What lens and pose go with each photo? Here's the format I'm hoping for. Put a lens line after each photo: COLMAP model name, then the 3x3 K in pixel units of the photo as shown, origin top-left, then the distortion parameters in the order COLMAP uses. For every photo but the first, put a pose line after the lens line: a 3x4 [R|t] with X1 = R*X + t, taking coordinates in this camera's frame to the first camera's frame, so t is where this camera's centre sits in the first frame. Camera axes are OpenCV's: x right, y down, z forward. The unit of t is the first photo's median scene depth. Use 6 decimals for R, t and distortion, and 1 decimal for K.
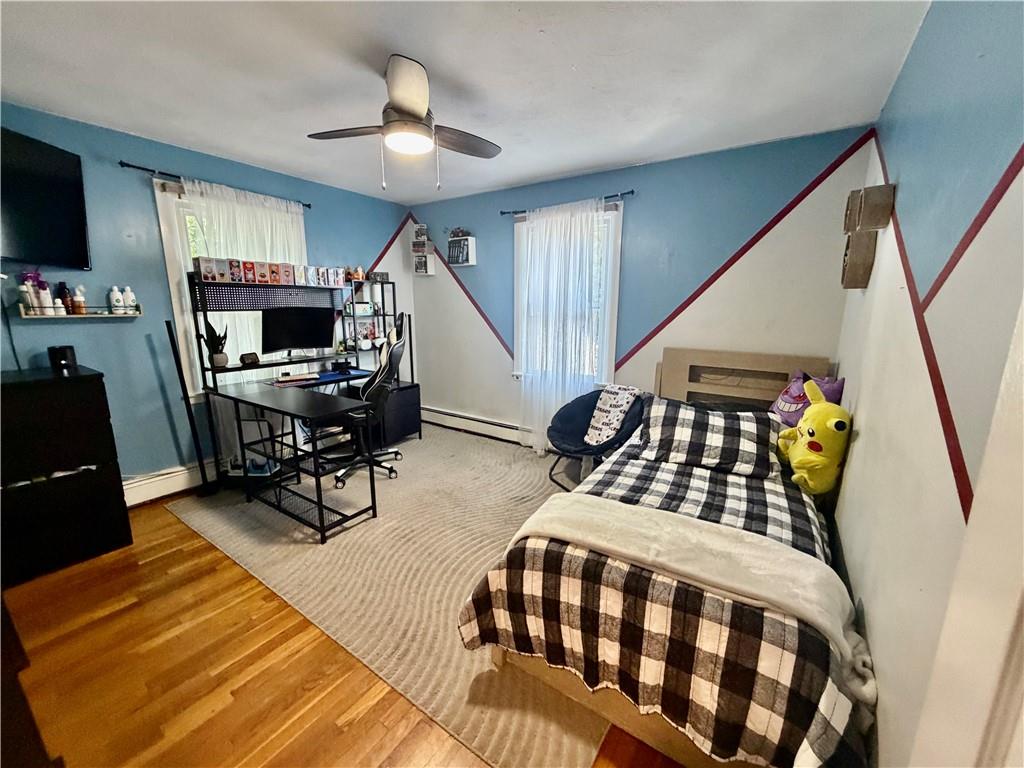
lens RADIAL K [[411.5, 0, 512.2], [0, 411.5, 386.3], [0, 0, 1]] dist [-0.002559, 0.000073]
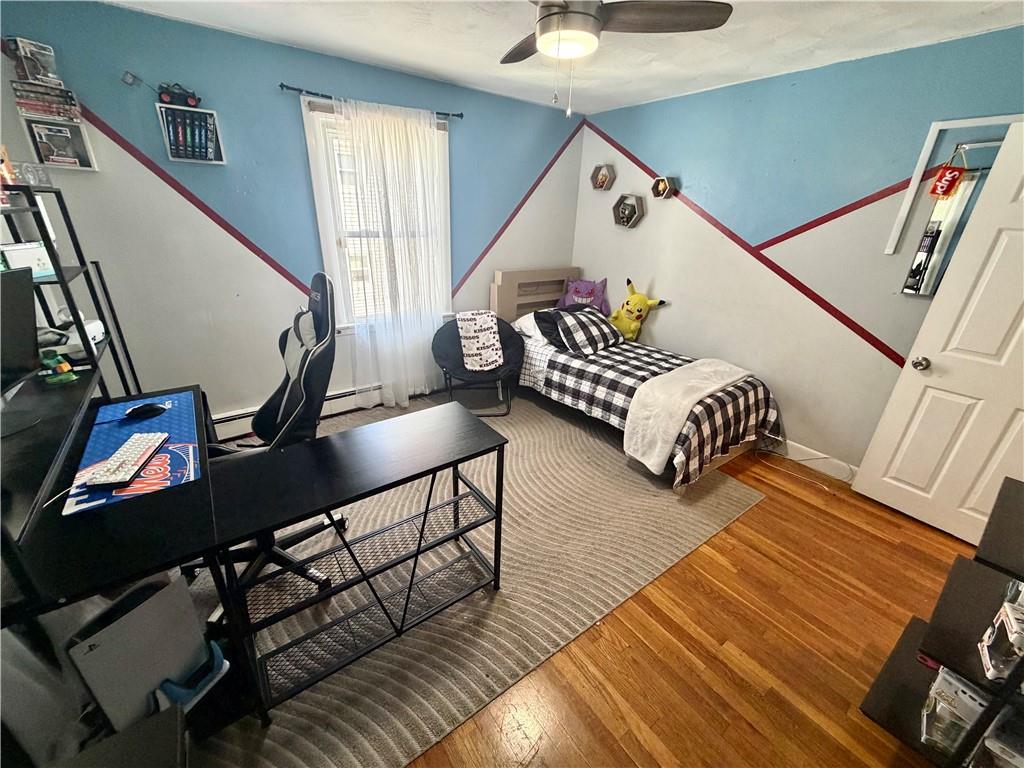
lens RADIAL K [[411.5, 0, 514.7], [0, 411.5, 384.8], [0, 0, 1]] dist [-0.002559, 0.000073]
pose [[0.331985, -0.360176, 0.871814, -1.151749], [0.152882, 0.932557, 0.327054, -0.255520], [-0.930813, 0.024708, 0.364659, 0.801085]]
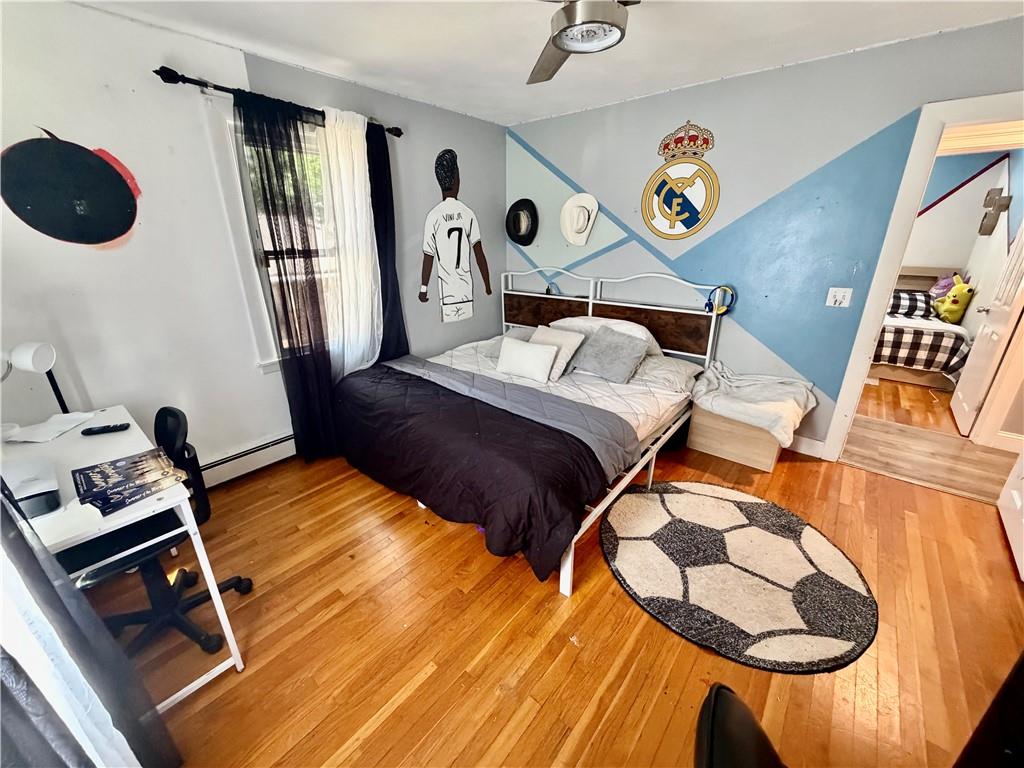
lens RADIAL K [[411.5, 0, 512.5], [0, 411.5, 385.4], [0, 0, 1]] dist [-0.002559, 0.000073]
pose [[0.994491, 0.034482, -0.098984, -1.562999], [-0.018153, 0.986731, 0.161346, 0.273610], [0.103235, -0.158660, 0.981921, -1.688298]]
